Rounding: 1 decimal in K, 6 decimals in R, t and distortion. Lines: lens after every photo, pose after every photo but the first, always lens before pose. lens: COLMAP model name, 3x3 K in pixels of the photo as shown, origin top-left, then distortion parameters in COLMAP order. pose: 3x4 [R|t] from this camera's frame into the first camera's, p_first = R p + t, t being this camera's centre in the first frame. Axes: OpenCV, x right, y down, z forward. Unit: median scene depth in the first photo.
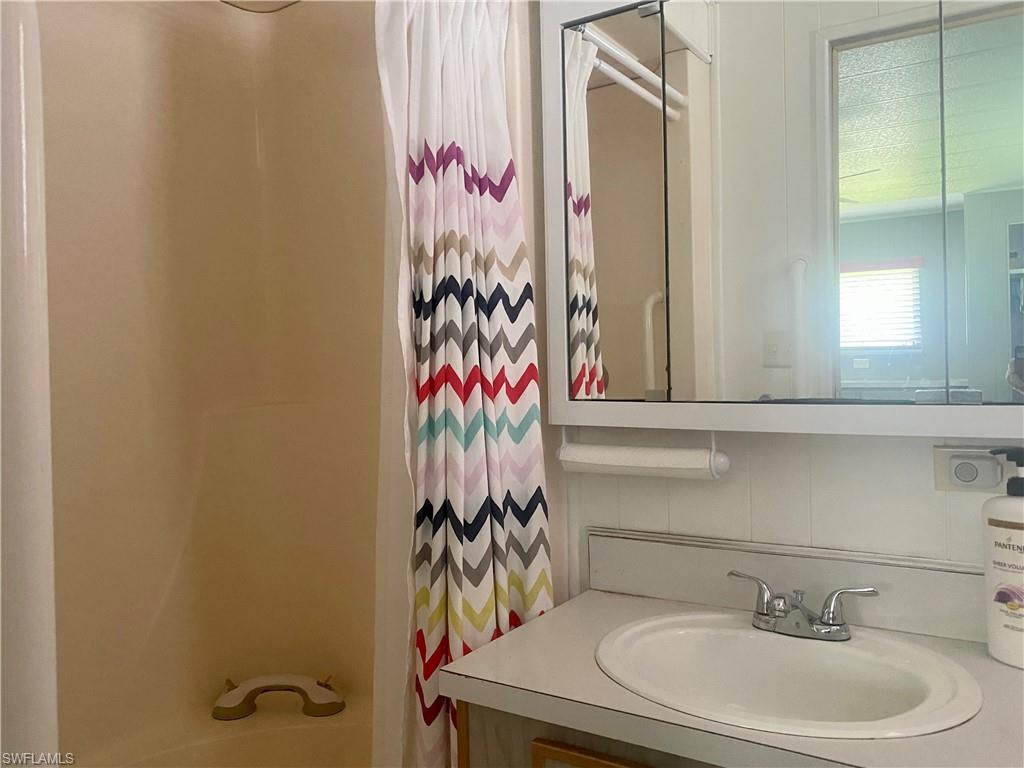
lens RADIAL K [[788.7, 0, 512.0], [0, 788.7, 384.0], [0, 0, 1]] dist [0.051104, -0.000582]
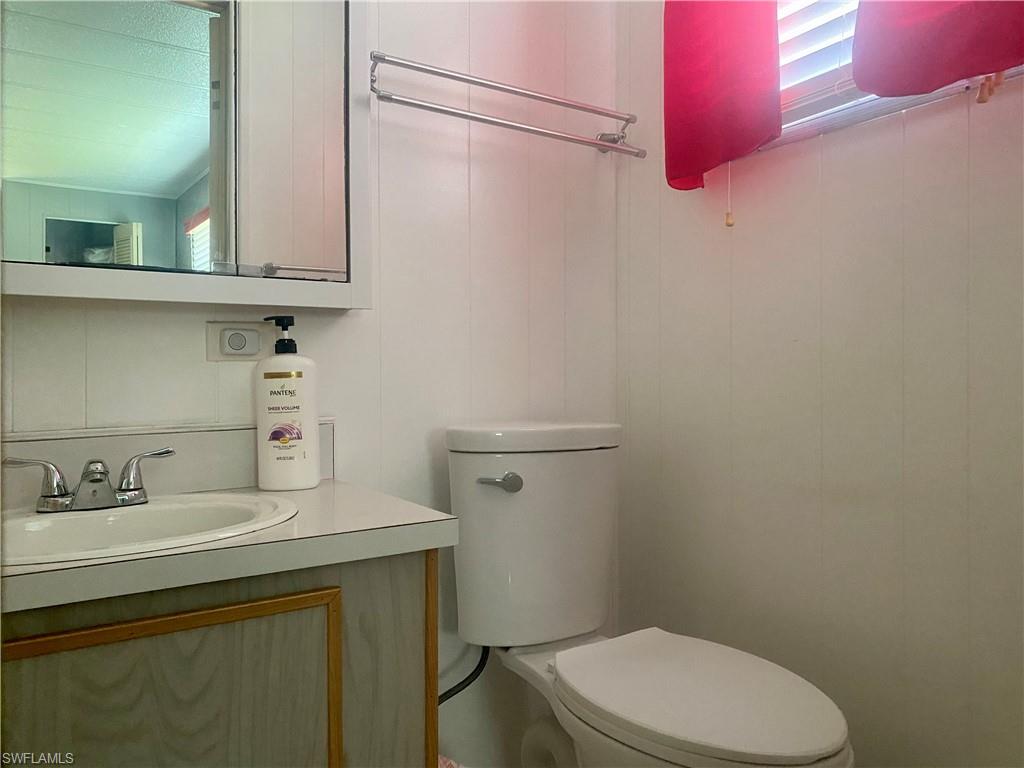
lens RADIAL K [[788.7, 0, 512.0], [0, 788.7, 384.0], [0, 0, 1]] dist [0.051104, -0.000582]
pose [[0.419699, 0.012258, 0.907581, -0.193263], [0.013361, 0.999717, -0.019681, 0.125517], [-0.907565, 0.020386, 0.419417, 0.100278]]
